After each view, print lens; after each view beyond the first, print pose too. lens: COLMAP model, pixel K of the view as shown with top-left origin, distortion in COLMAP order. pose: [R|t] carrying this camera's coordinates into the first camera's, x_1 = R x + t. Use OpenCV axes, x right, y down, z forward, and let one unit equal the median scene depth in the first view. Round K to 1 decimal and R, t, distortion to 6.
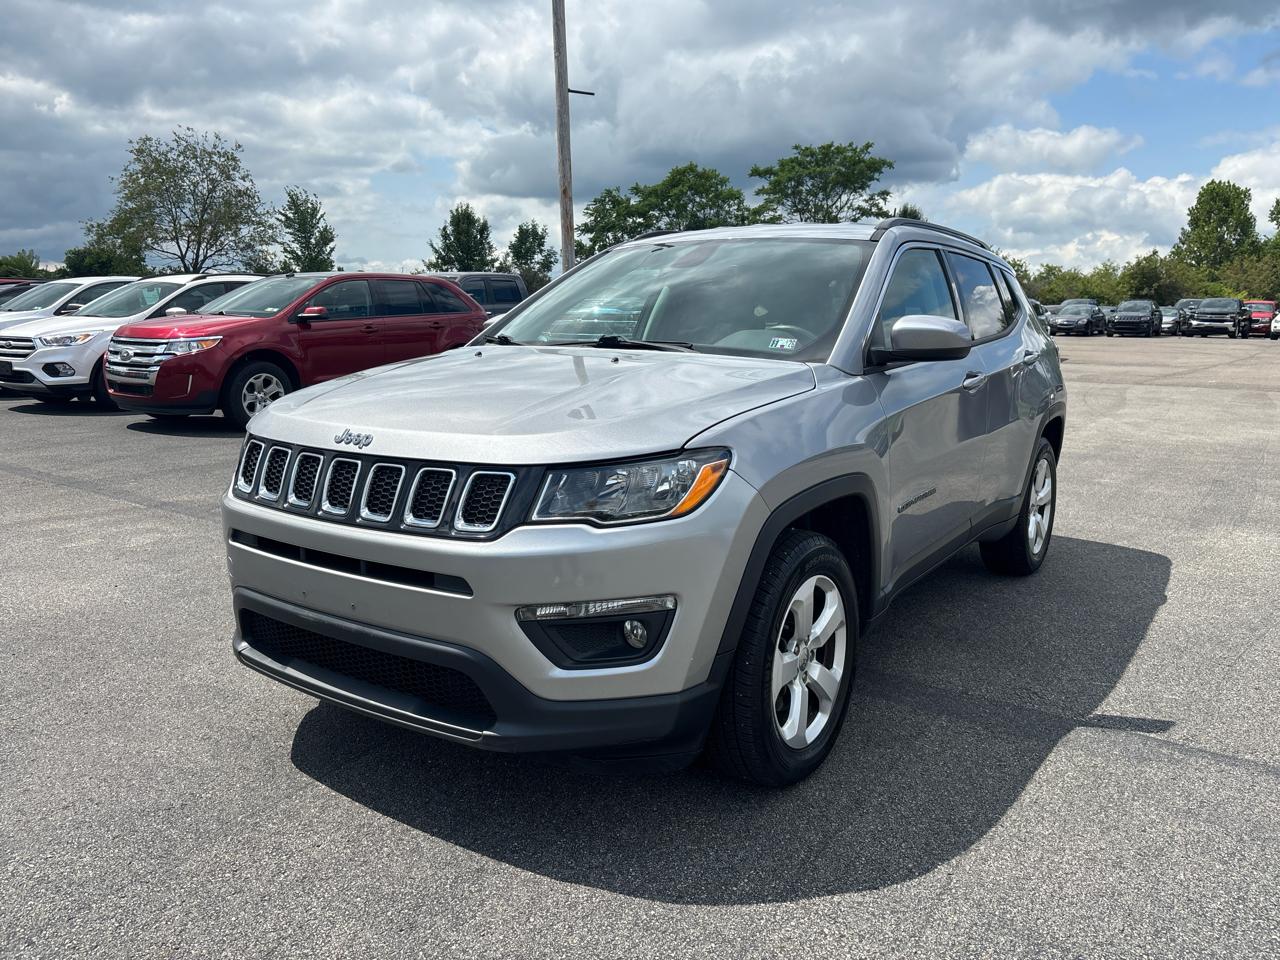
lens RADIAL K [[1001.5, 0, 660.6], [0, 1001.5, 452.4], [0, 0, 1]] dist [0.030949, 0.000606]
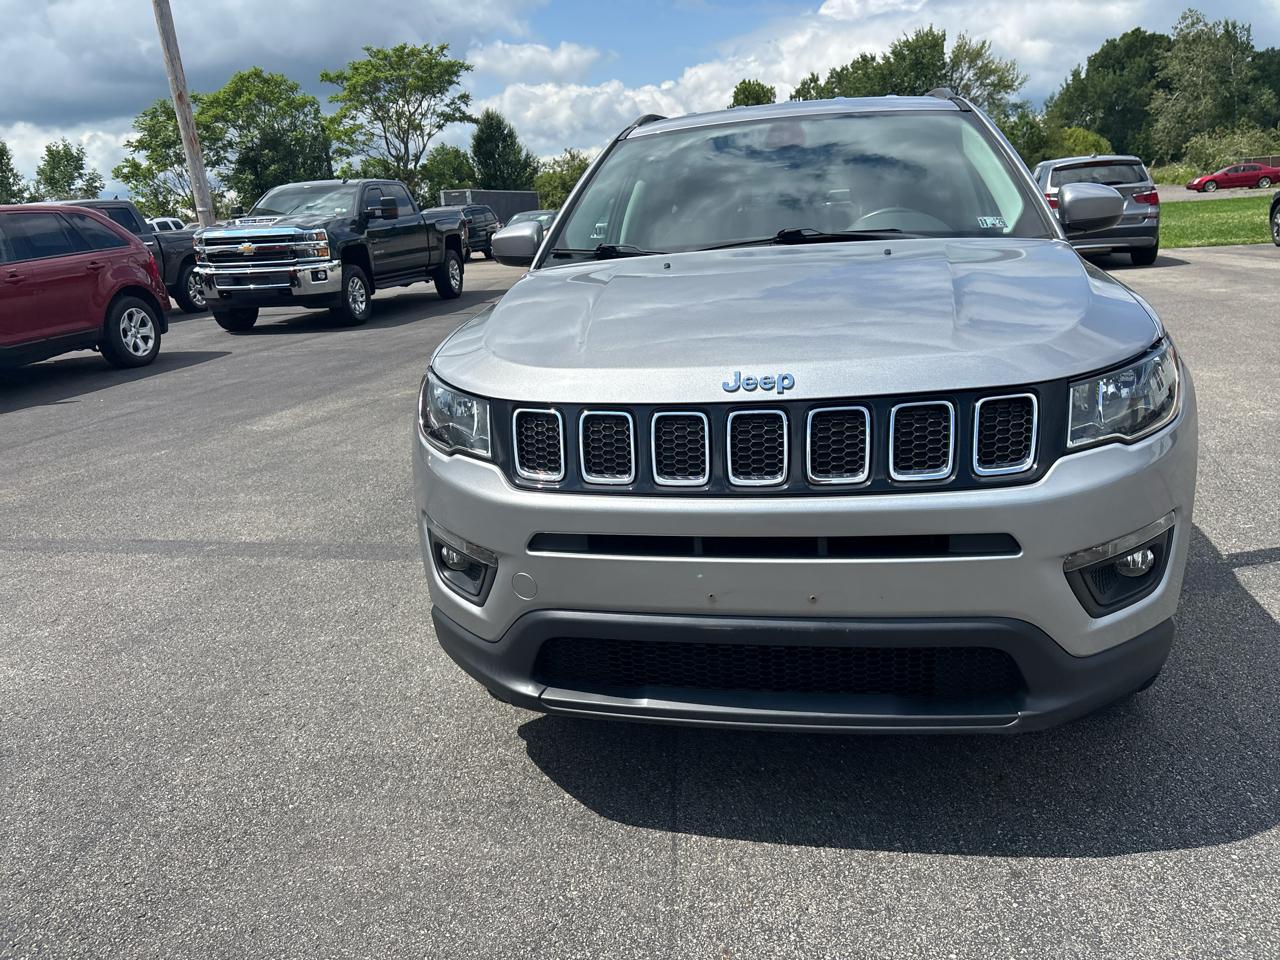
lens RADIAL K [[985.0, 0, 630.2], [0, 985.0, 445.1], [0, 0, 1]] dist [0.057512, -0.071120]
pose [[0.914763, -0.158088, 0.371775, -0.503695], [0.127603, 0.986210, 0.105389, -0.042842], [-0.383309, -0.048967, 0.922321, 0.270045]]
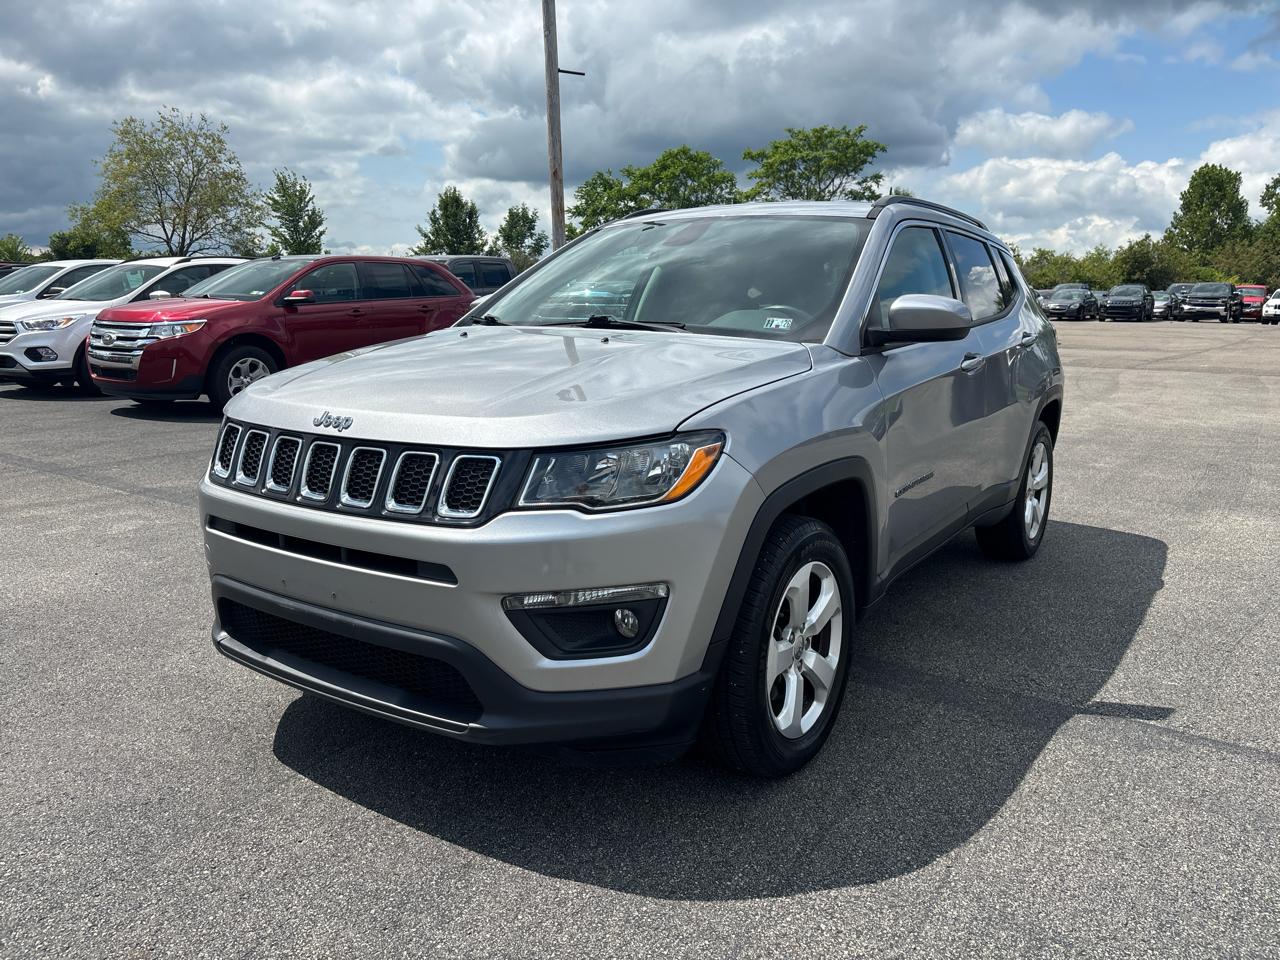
lens RADIAL K [[1001.5, 0, 660.6], [0, 1001.5, 452.4], [0, 0, 1]] dist [0.030949, 0.000606]
pose [[0.999960, -0.001481, 0.008766, -0.000295], [0.001354, 0.999894, 0.014483, 0.001877], [-0.008786, -0.014471, 0.999857, 0.025891]]
